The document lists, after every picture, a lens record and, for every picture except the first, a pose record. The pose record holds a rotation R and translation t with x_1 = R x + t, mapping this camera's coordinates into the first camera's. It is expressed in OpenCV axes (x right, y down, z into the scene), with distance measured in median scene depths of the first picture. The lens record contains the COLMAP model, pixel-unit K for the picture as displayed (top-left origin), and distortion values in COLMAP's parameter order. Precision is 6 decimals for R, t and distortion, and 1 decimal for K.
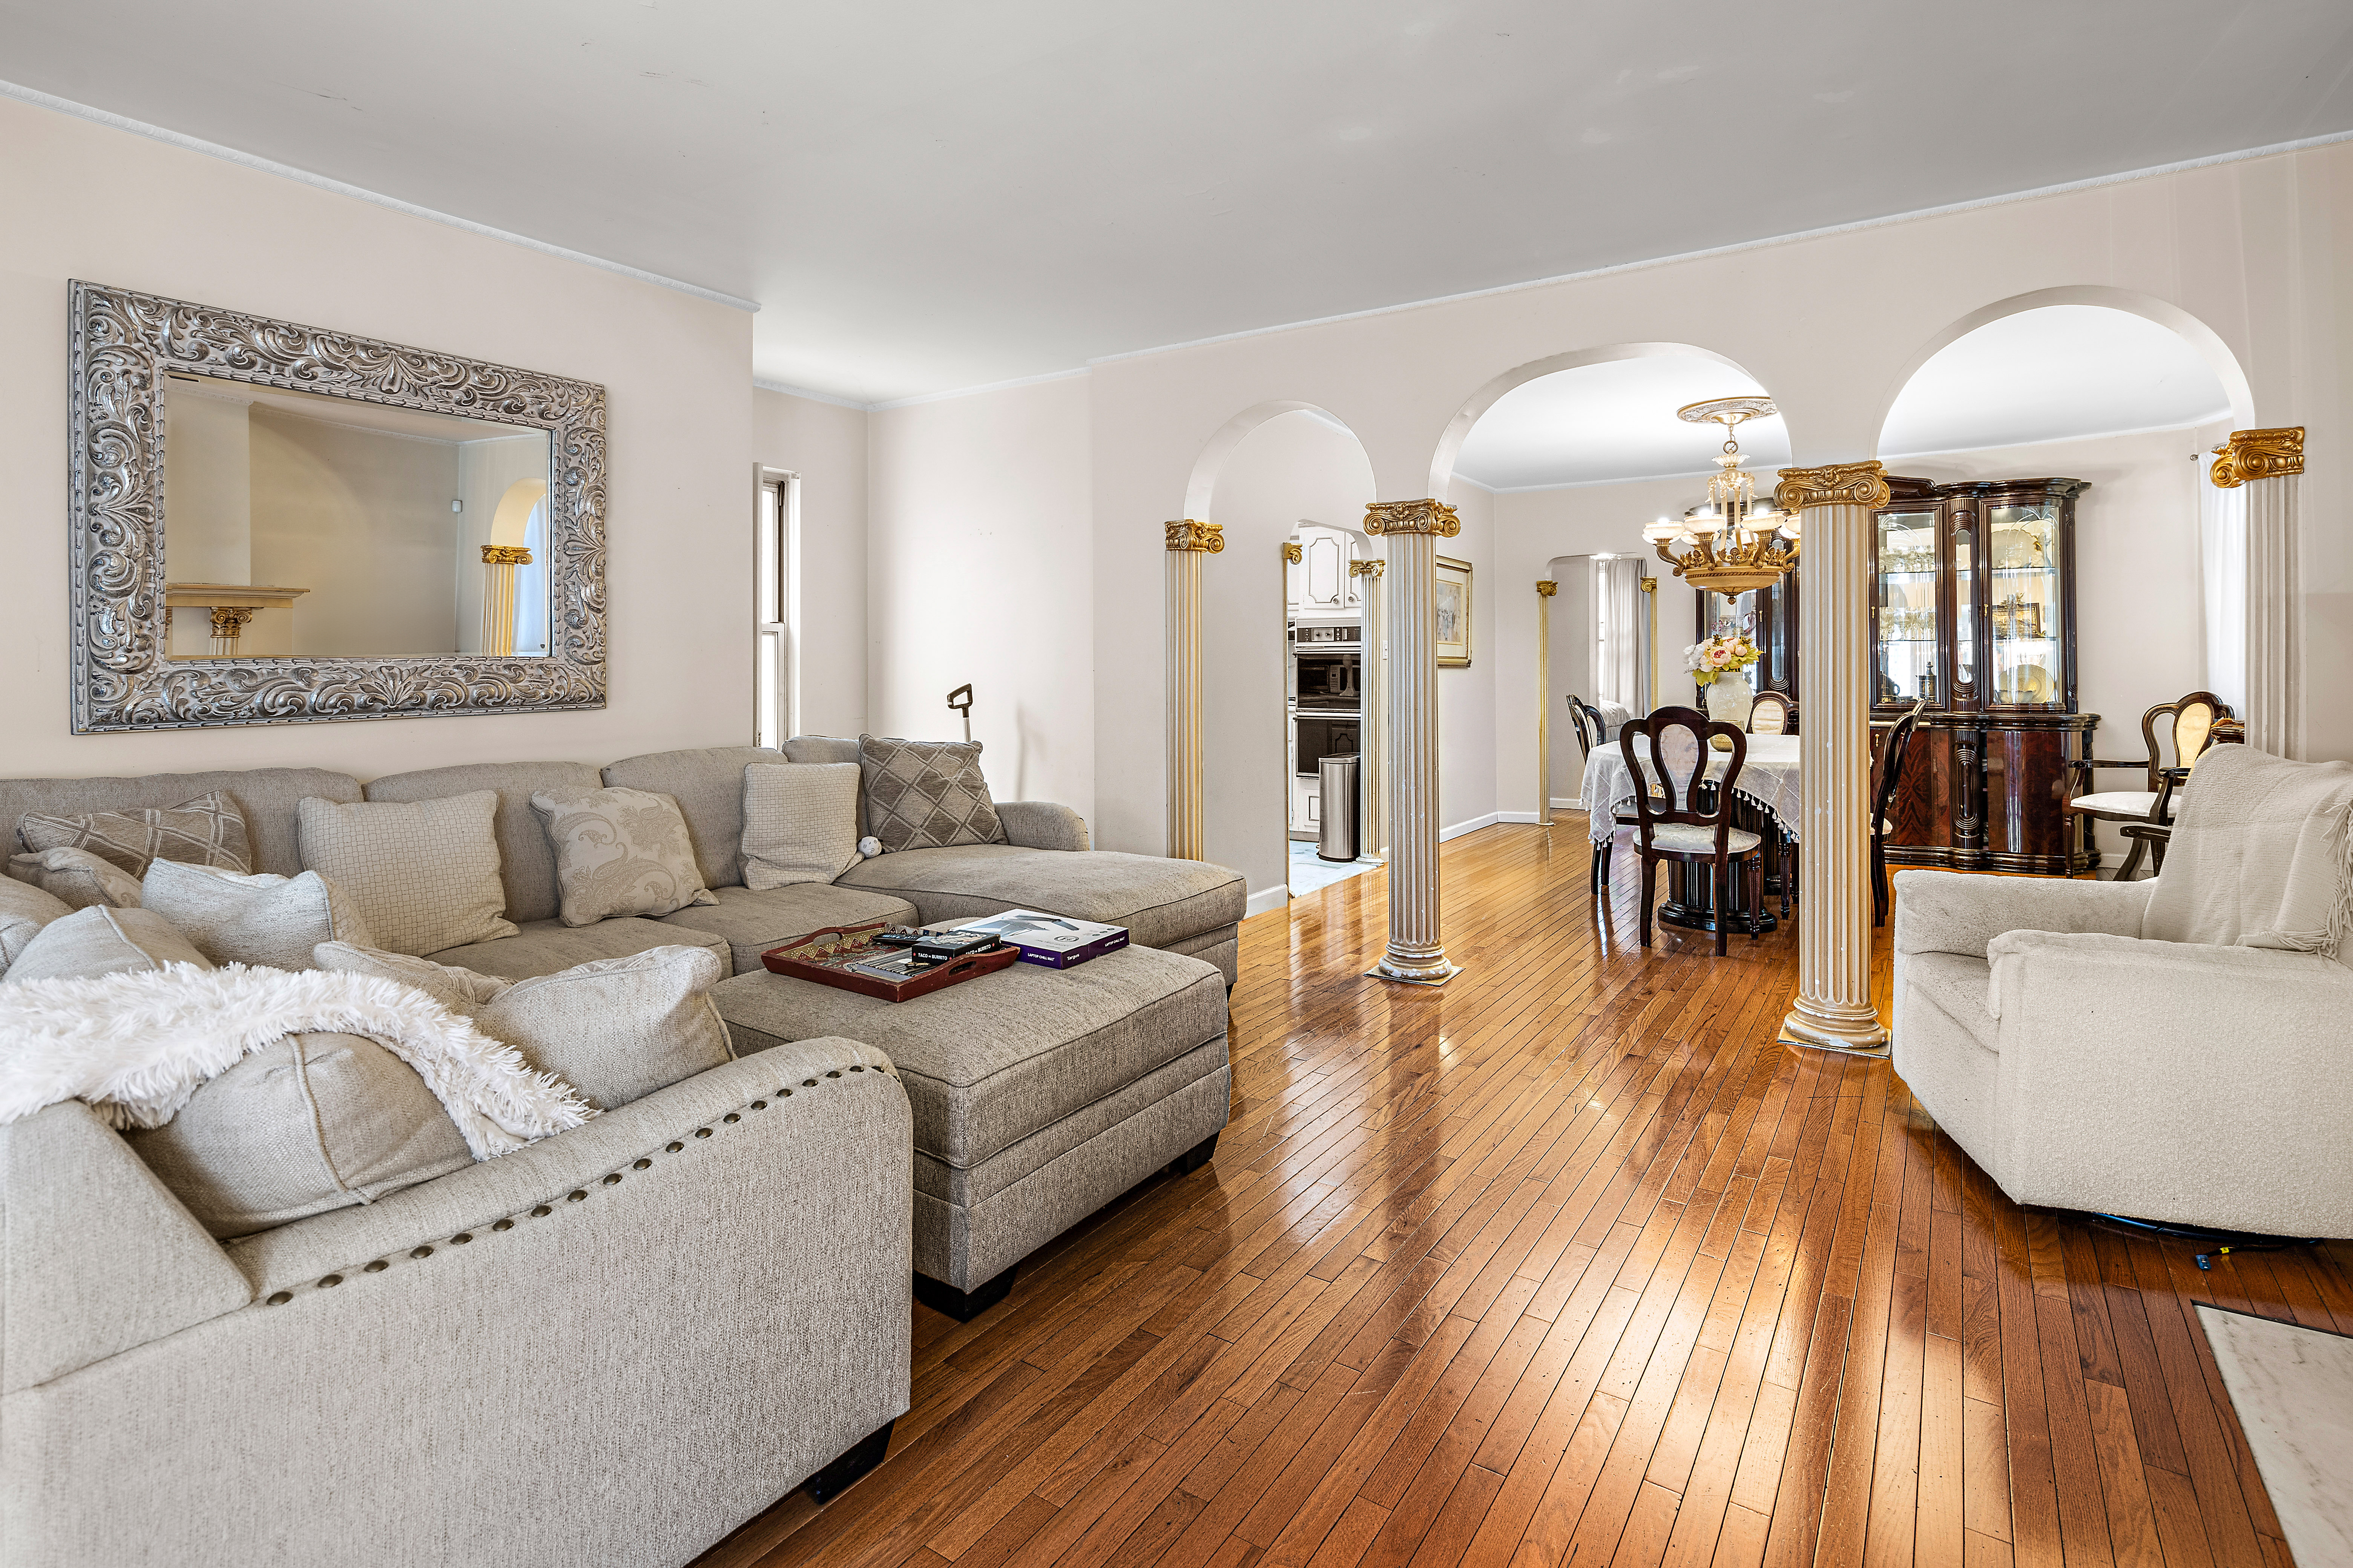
lens RADIAL K [[1154.2, 0, 1176.8], [0, 1154.2, 660.5], [0, 0, 1]] dist [0.004515, -0.005418]
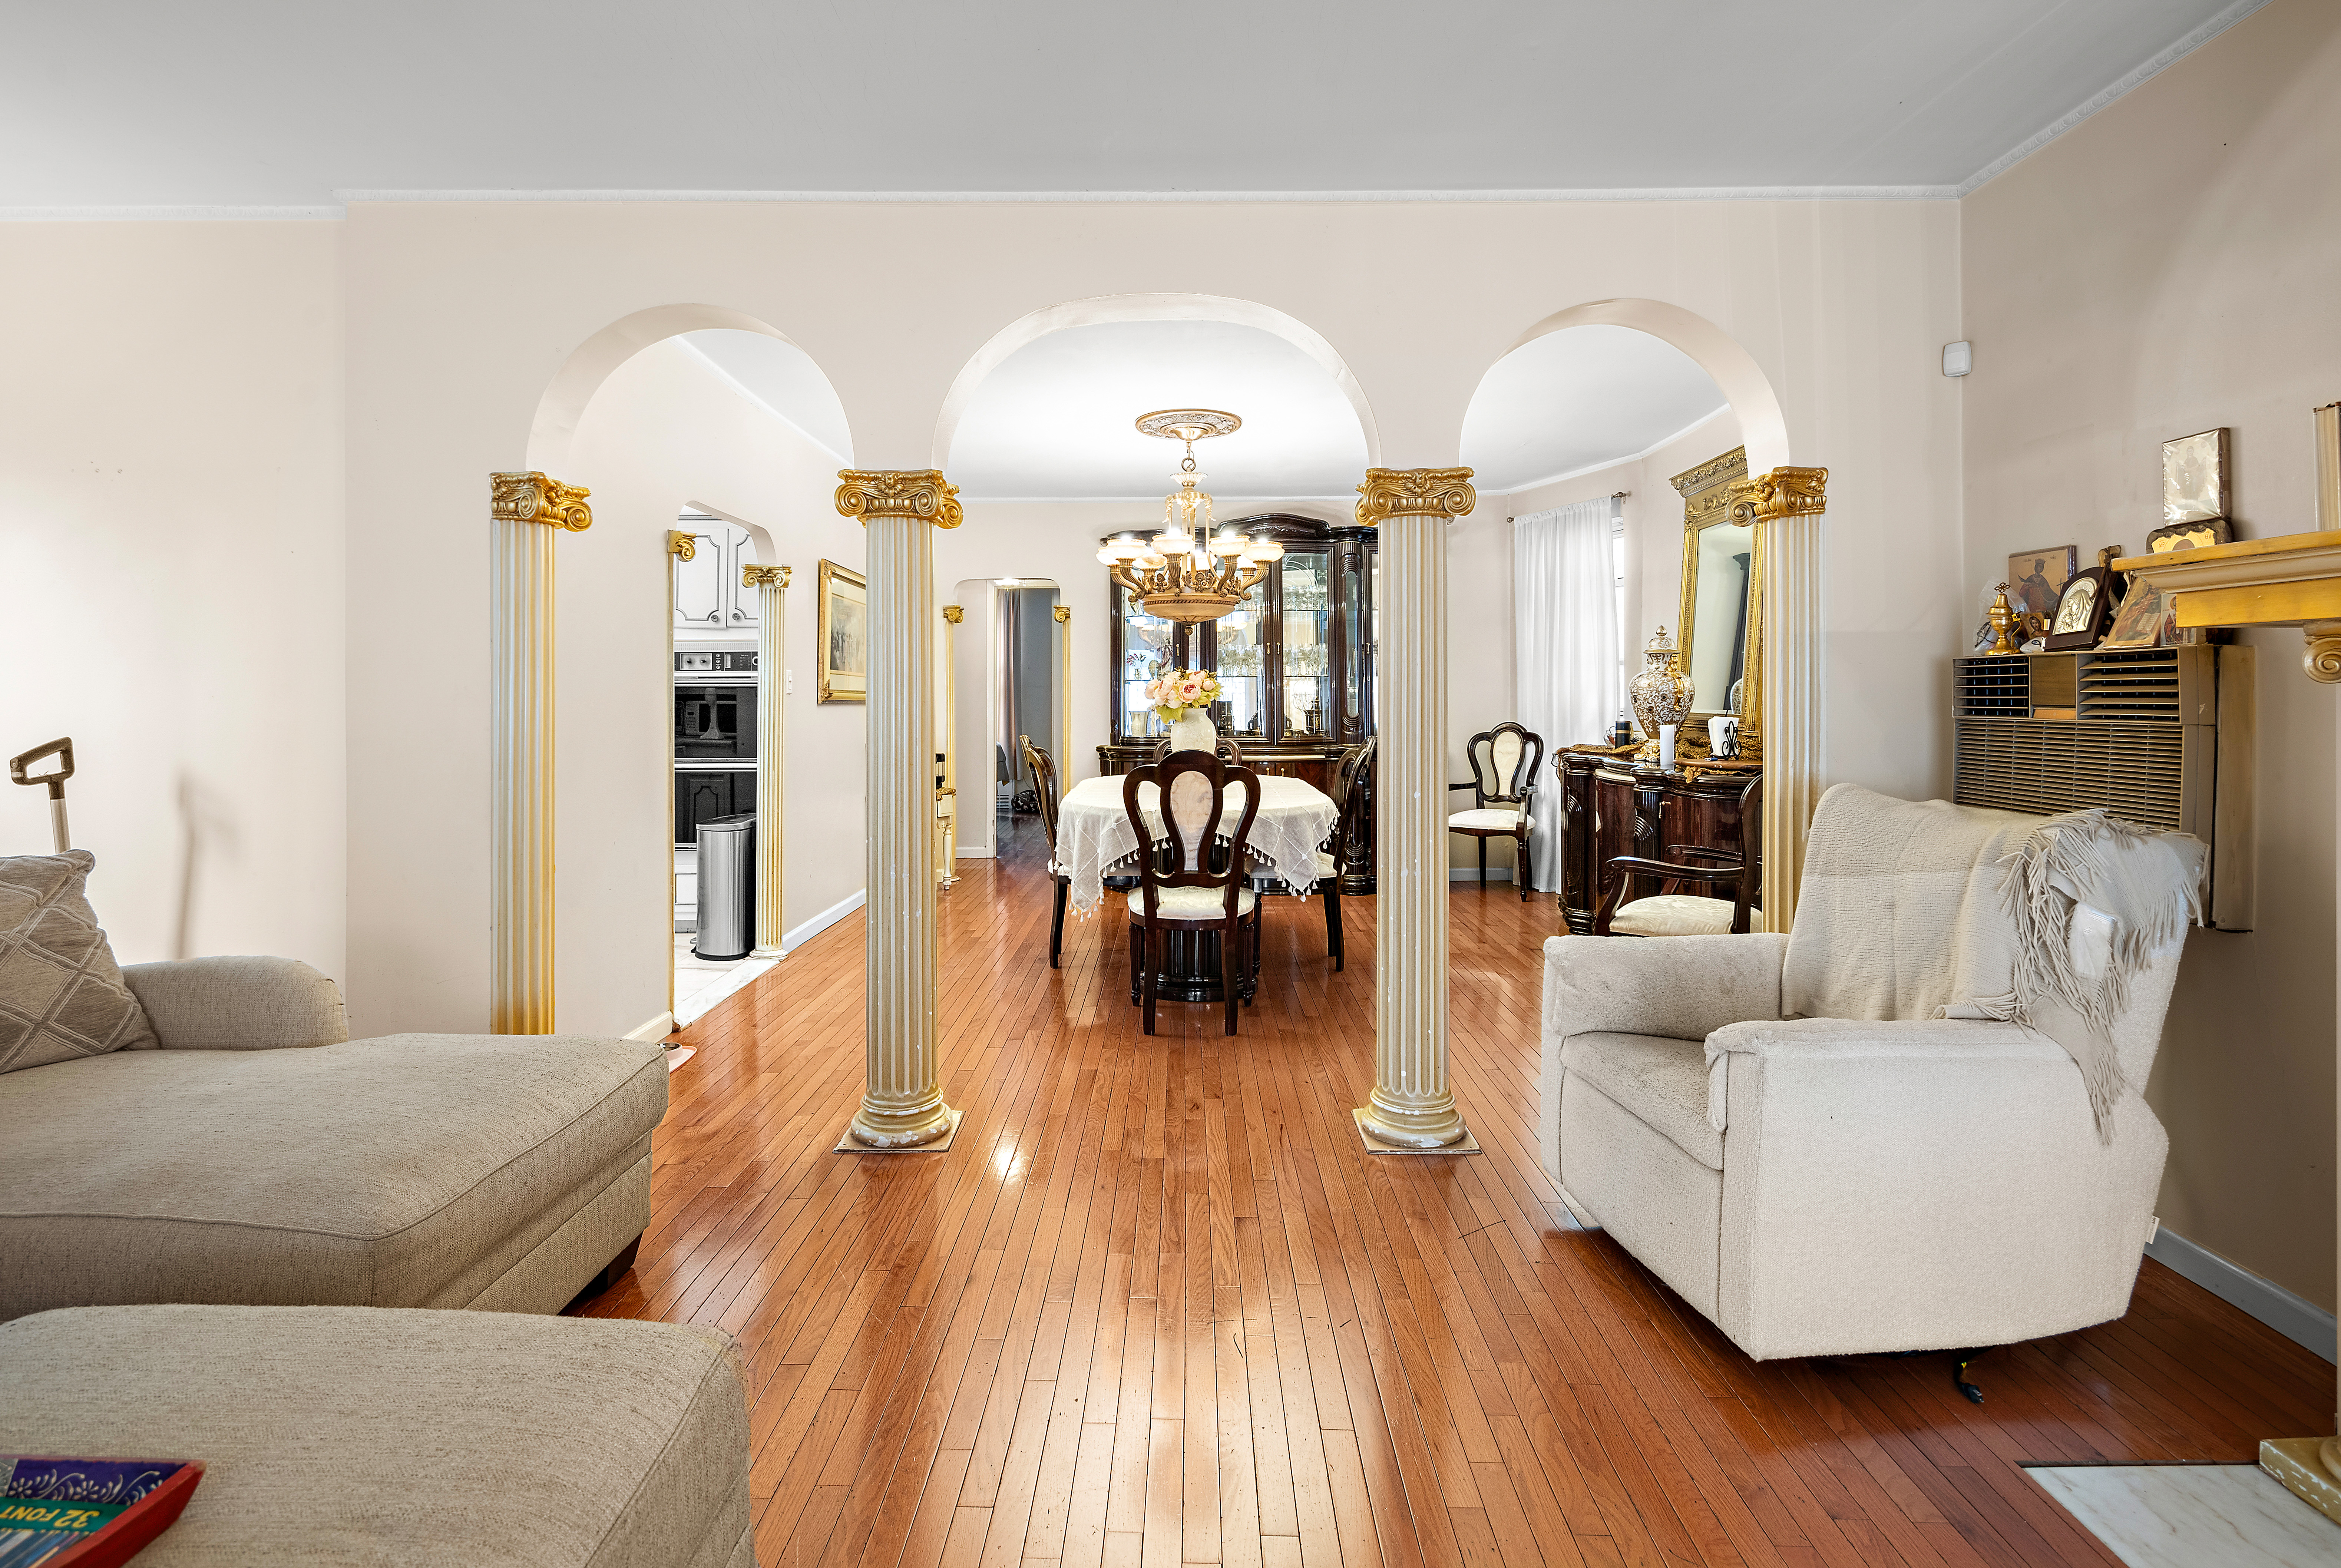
lens RADIAL K [[1148.4, 0, 1162.0], [0, 1148.4, 688.2], [0, 0, 1]] dist [0.004515, -0.005418]
pose [[0.840399, 0.004139, 0.541952, -0.041554], [-0.001136, 0.999982, -0.005876, -0.000846], [-0.541967, 0.004322, 0.840389, 0.283518]]
